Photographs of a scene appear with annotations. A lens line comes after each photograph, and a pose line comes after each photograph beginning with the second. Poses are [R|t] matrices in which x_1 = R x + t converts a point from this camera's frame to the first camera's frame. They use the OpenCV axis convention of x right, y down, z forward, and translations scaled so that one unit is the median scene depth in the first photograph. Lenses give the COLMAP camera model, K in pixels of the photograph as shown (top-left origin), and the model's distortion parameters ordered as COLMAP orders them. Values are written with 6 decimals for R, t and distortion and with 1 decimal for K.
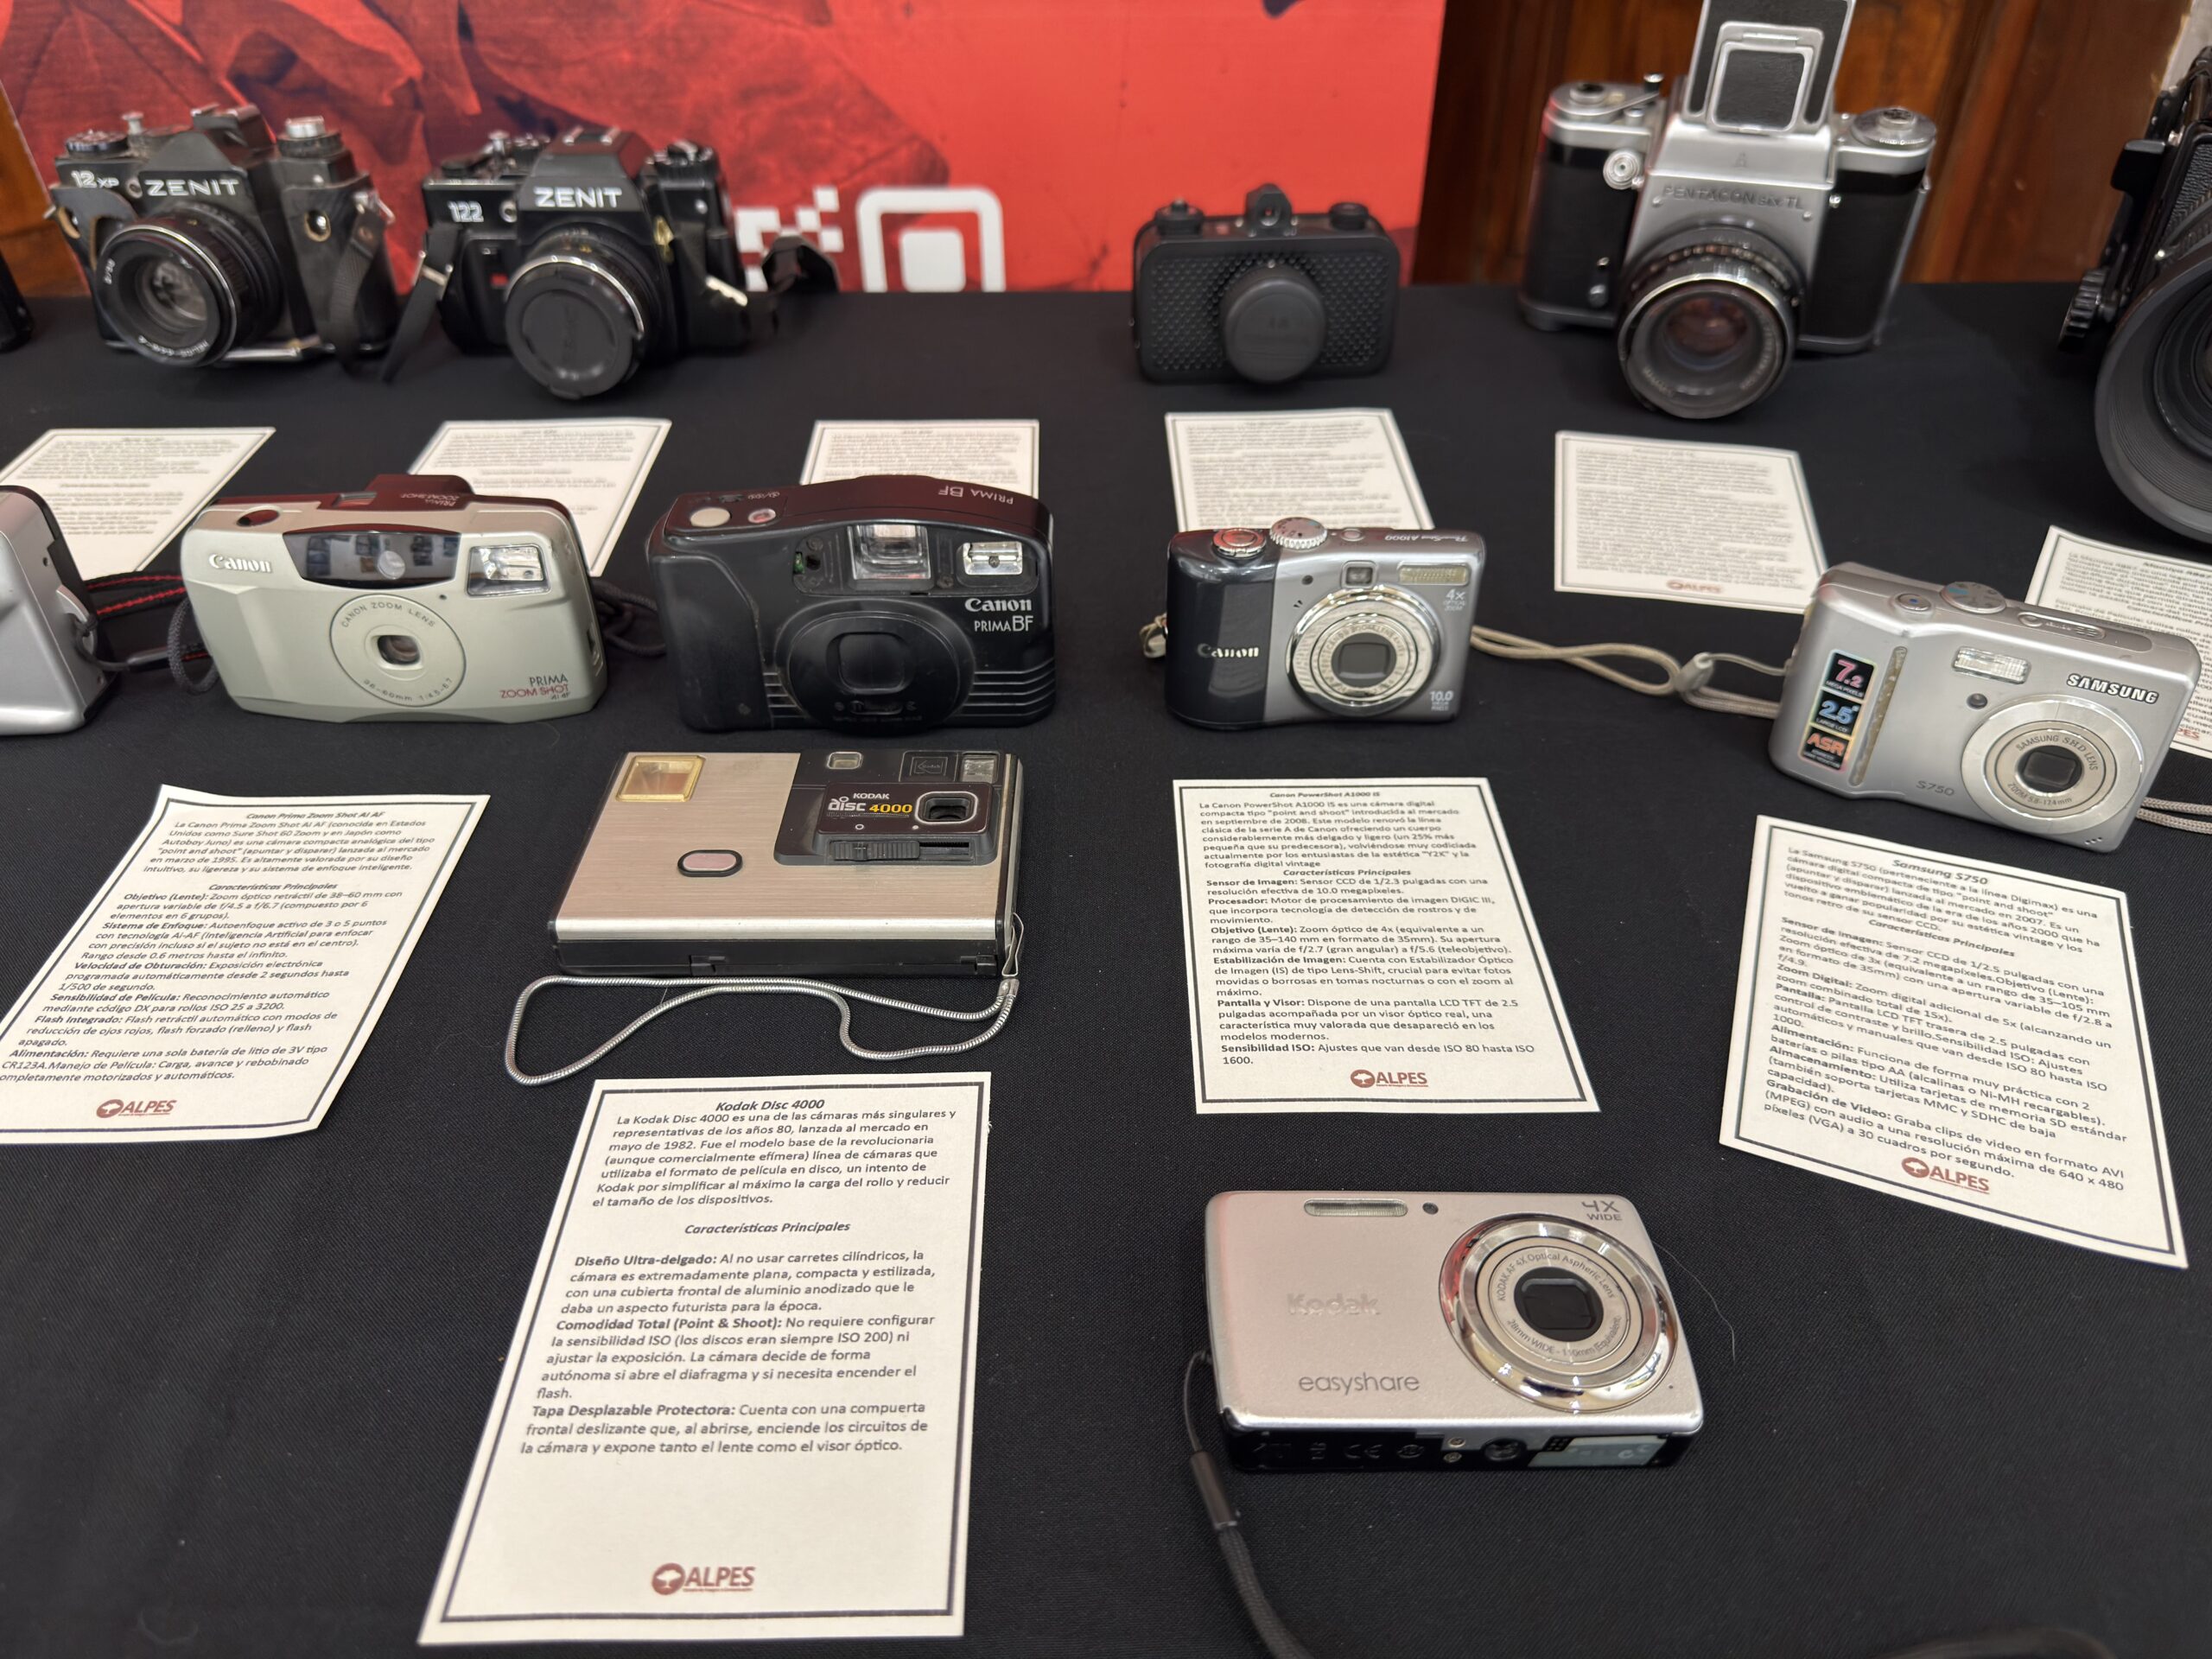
lens RADIAL K [[1608.5, 0, 1107.0], [0, 1608.5, 820.1], [0, 0, 1]] dist [0.002105, -0.008911]
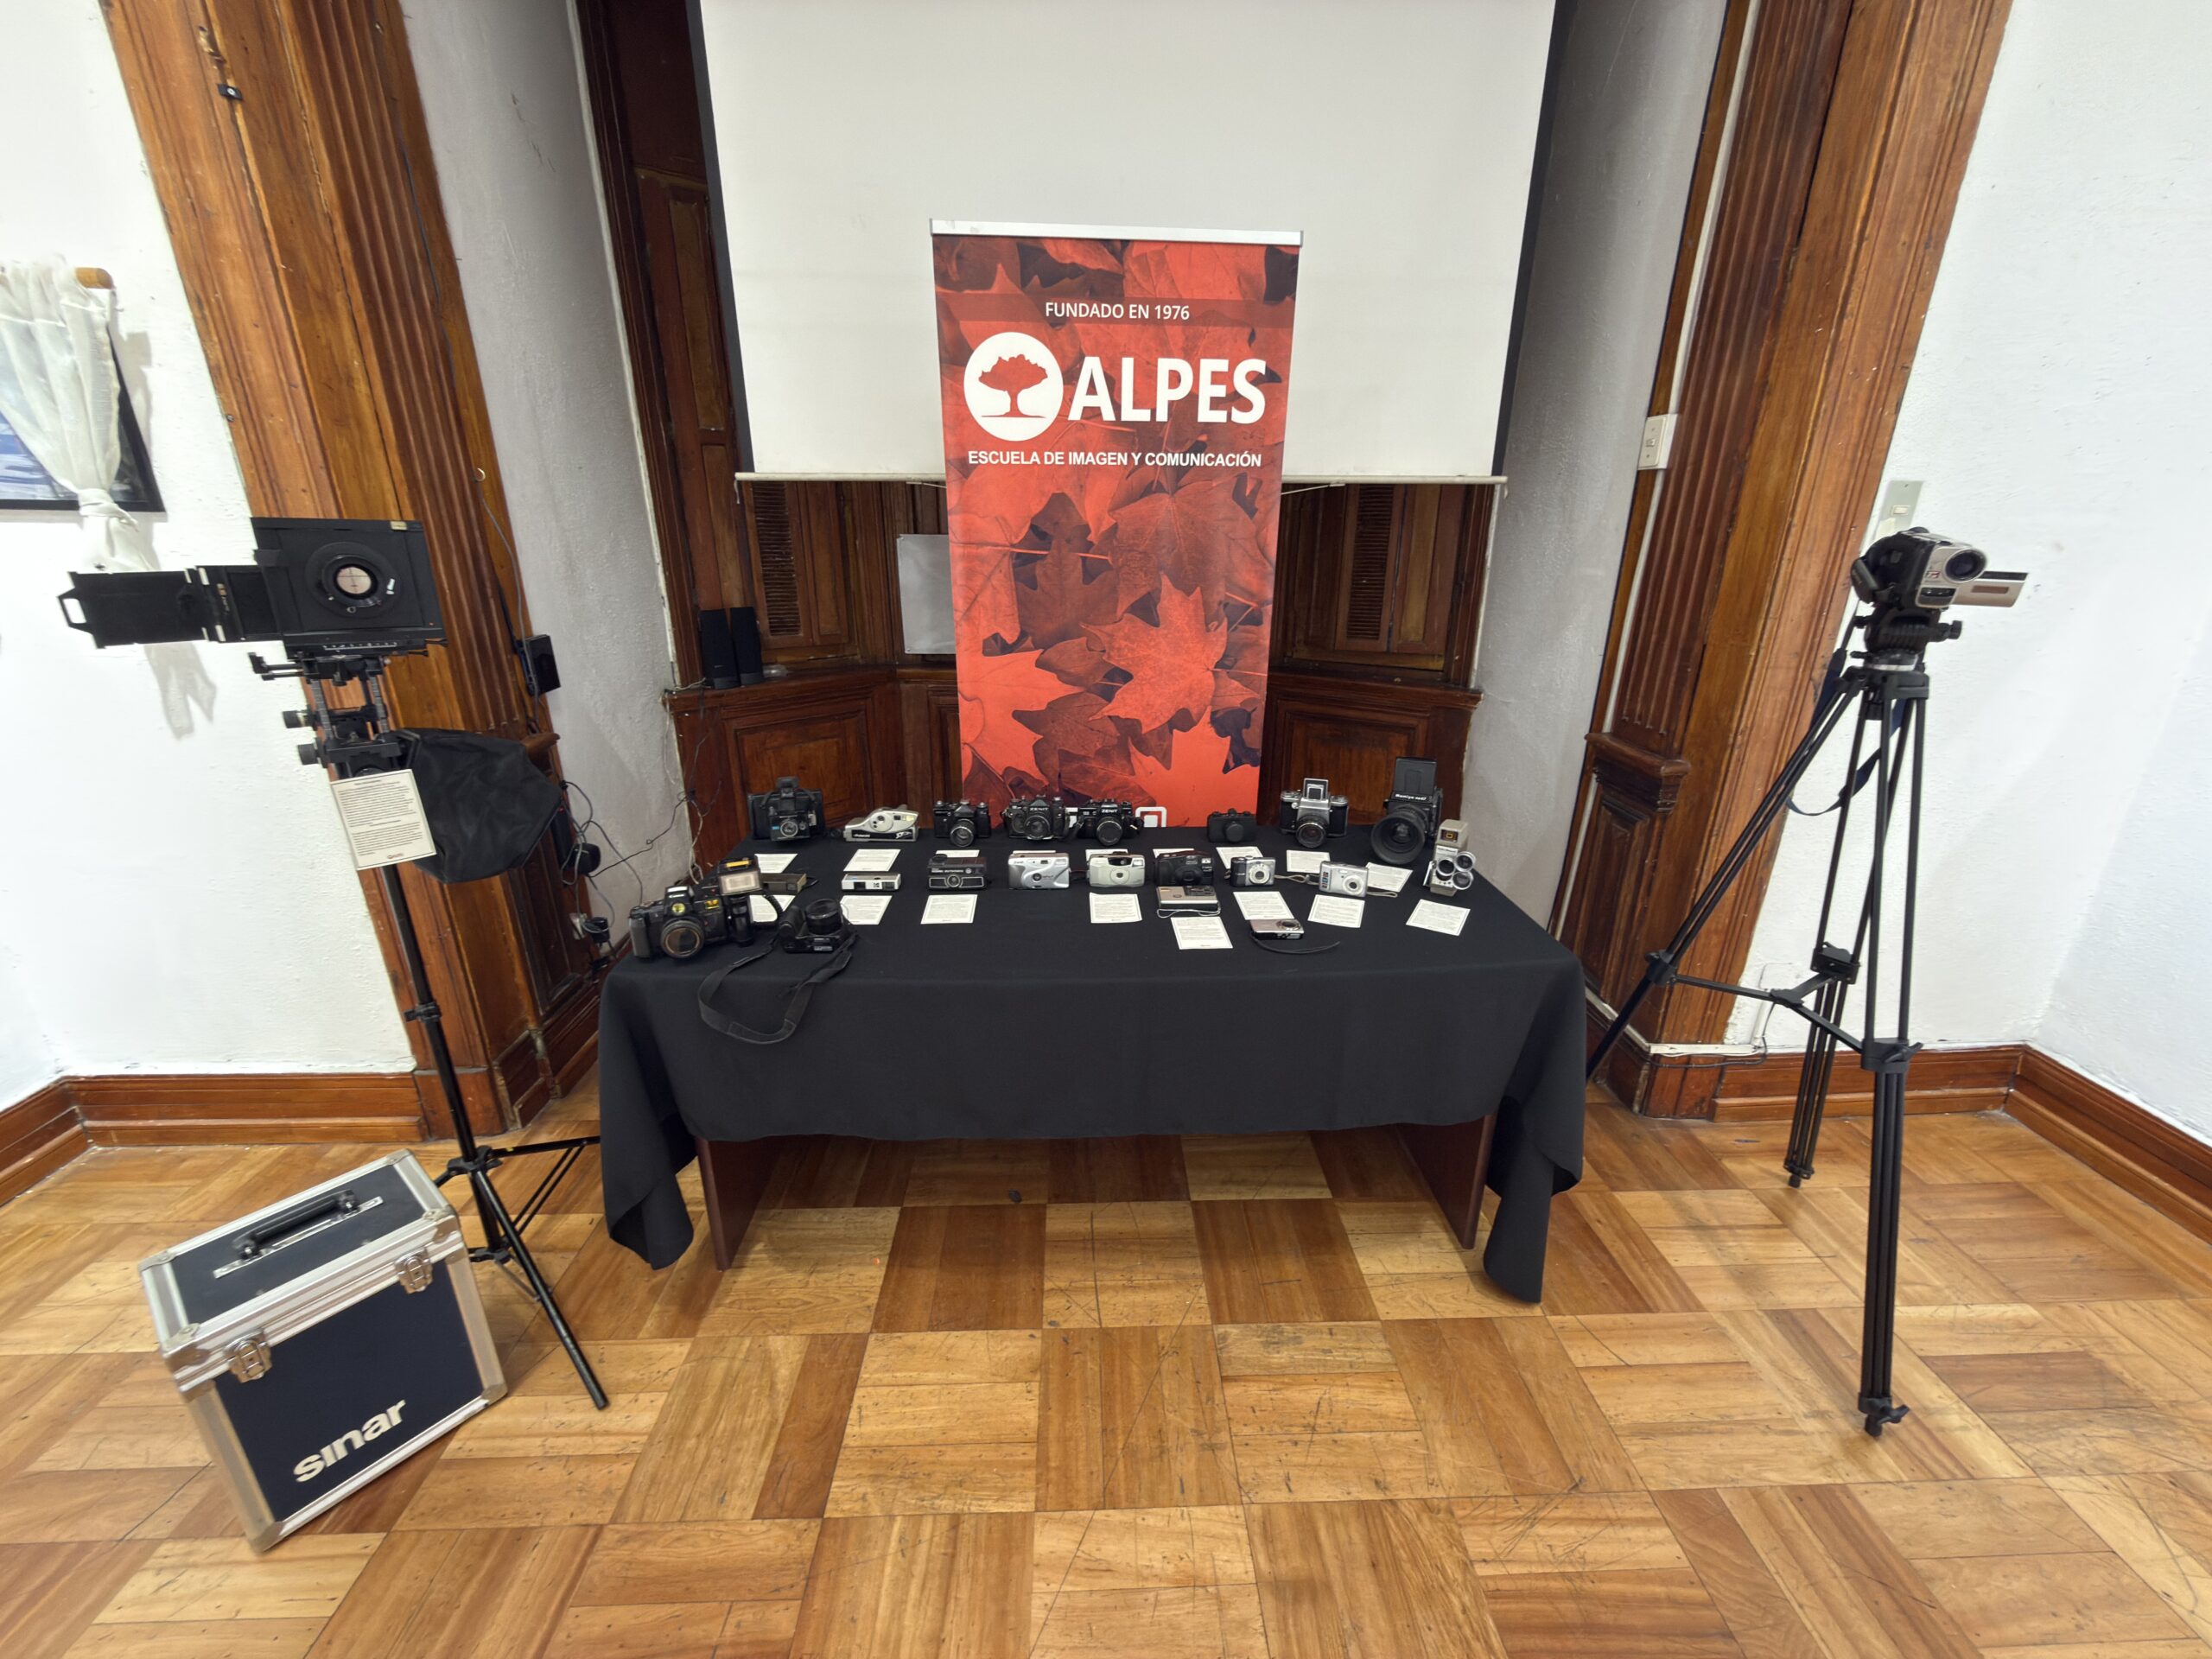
lens RADIAL K [[882.7, 0, 1091.4], [0, 882.7, 841.2], [0, 0, 1]] dist [0.002947, 0.000072]
pose [[0.999562, -0.002913, 0.029452, -0.538387], [0.011776, 0.952113, -0.305521, 0.727174], [-0.027152, 0.305734, 0.951730, -2.107399]]
